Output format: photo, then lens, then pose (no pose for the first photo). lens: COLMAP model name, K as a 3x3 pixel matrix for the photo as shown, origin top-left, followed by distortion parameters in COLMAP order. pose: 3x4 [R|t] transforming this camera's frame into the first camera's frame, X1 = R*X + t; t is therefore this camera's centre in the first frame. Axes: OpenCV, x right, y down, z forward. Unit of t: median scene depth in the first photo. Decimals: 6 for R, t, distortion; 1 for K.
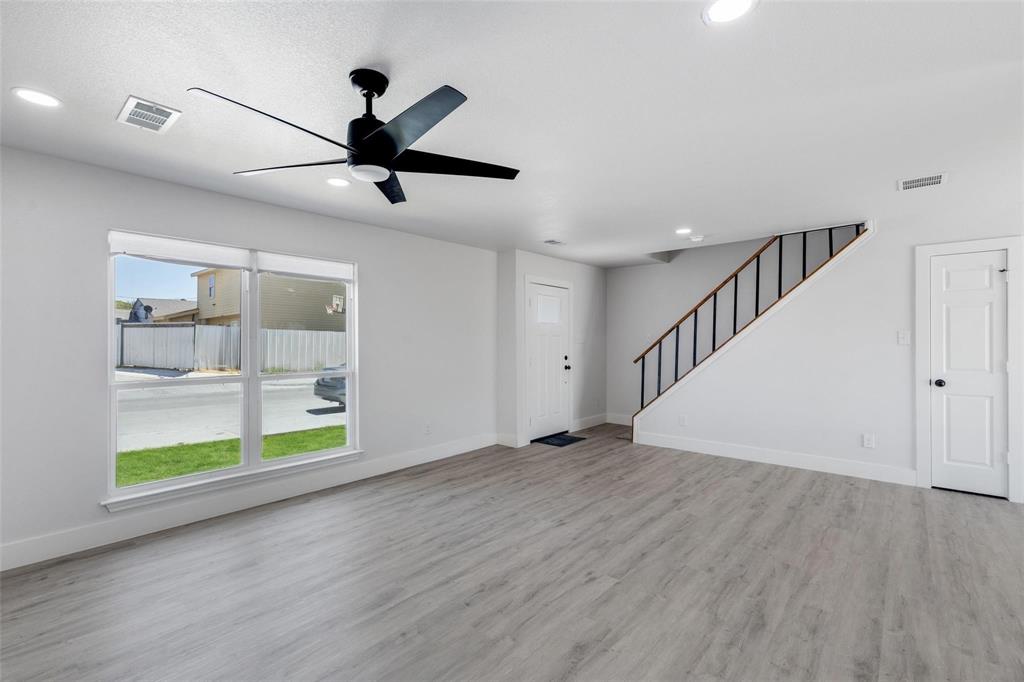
lens RADIAL K [[461.5, 0, 528.7], [0, 461.5, 341.4], [0, 0, 1]] dist [0.005381, -0.000153]
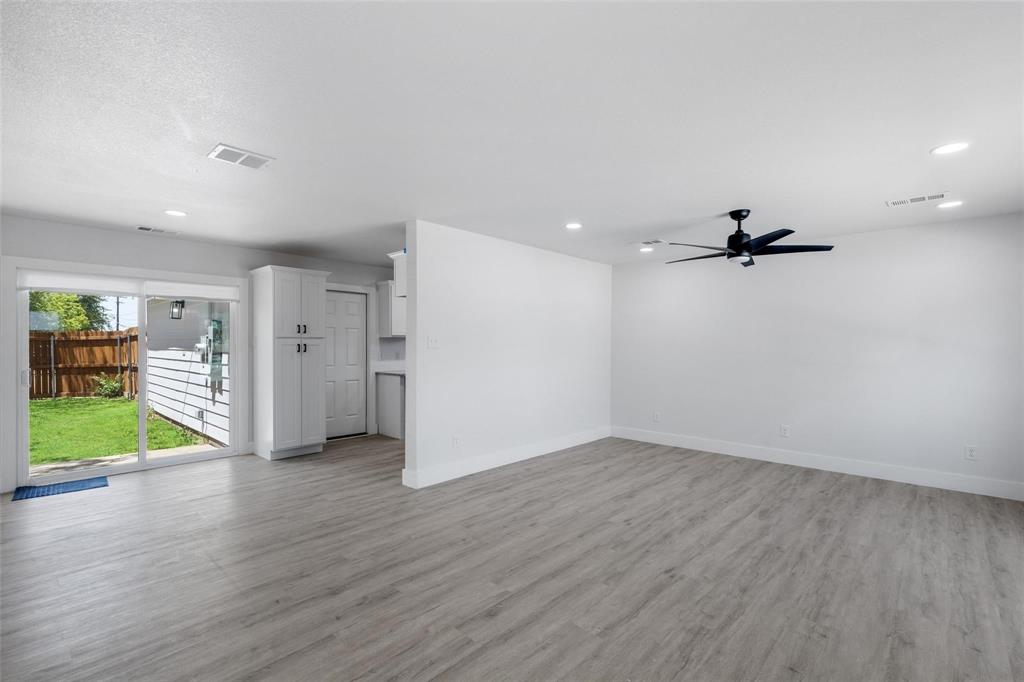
lens RADIAL K [[461.5, 0, 516.1], [0, 461.5, 347.6], [0, 0, 1]] dist [0.005381, -0.000153]
pose [[-0.998009, -0.001165, 0.063054, 0.281431], [-0.000473, 0.999939, 0.010990, -0.006897], [-0.063063, 0.010939, -0.997950, 1.777538]]
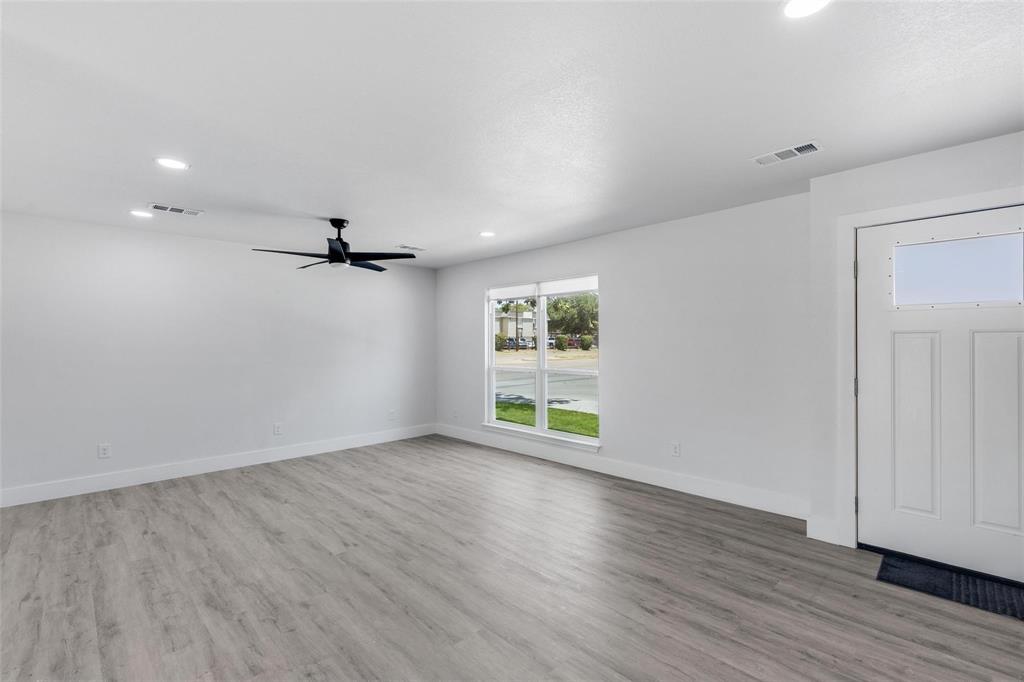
lens RADIAL K [[461.5, 0, 494.8], [0, 461.5, 347.1], [0, 0, 1]] dist [0.005381, -0.000153]
pose [[-0.134070, 0.007831, -0.990941, 0.956817], [0.004299, 0.999964, 0.007321, -0.006073], [0.990962, -0.003278, -0.134099, 1.160982]]
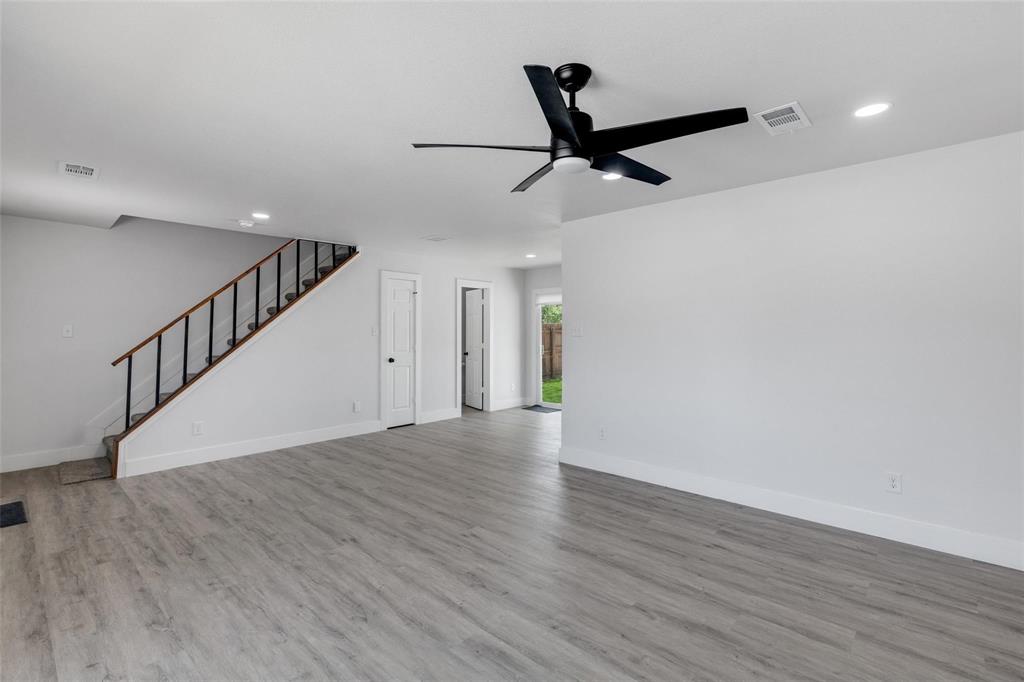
lens RADIAL K [[461.5, 0, 502.9], [0, 461.5, 331.2], [0, 0, 1]] dist [0.005381, -0.000153]
pose [[0.059524, 0.002233, 0.998224, -0.781331], [0.003365, 0.999991, -0.002438, -0.004177], [-0.998221, 0.003504, 0.059516, 0.640684]]
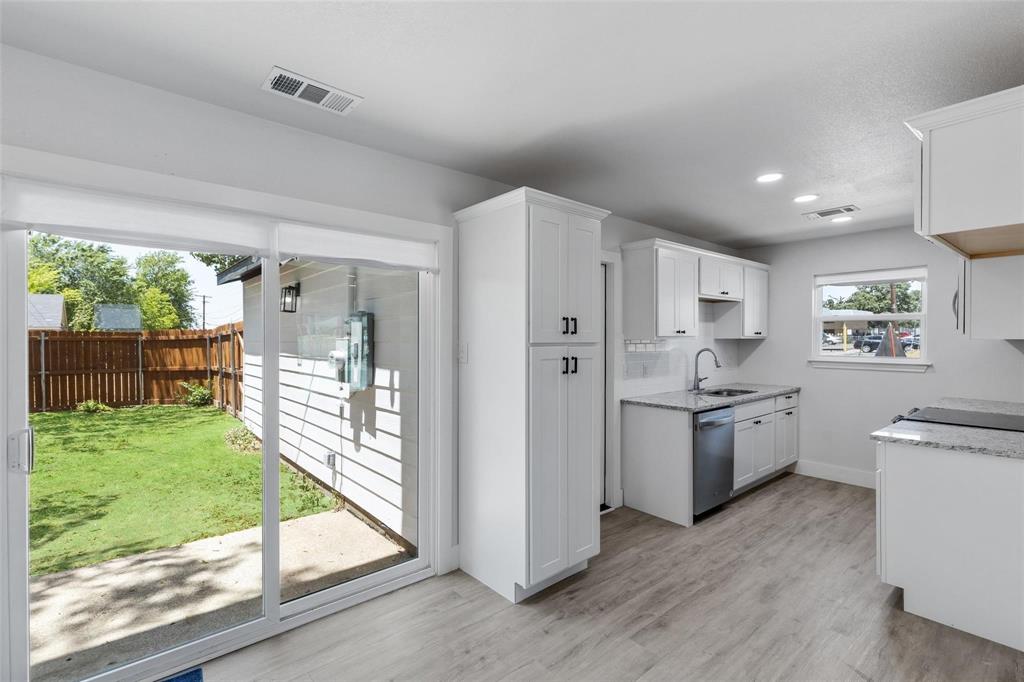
lens RADIAL K [[461.5, 0, 506.4], [0, 461.5, 342.3], [0, 0, 1]] dist [0.005381, -0.000153]
pose [[-0.981522, -0.001891, 0.191339, 0.673097], [-0.000764, 0.999982, 0.005963, -0.017888], [-0.191347, 0.005707, -0.981506, 1.396376]]
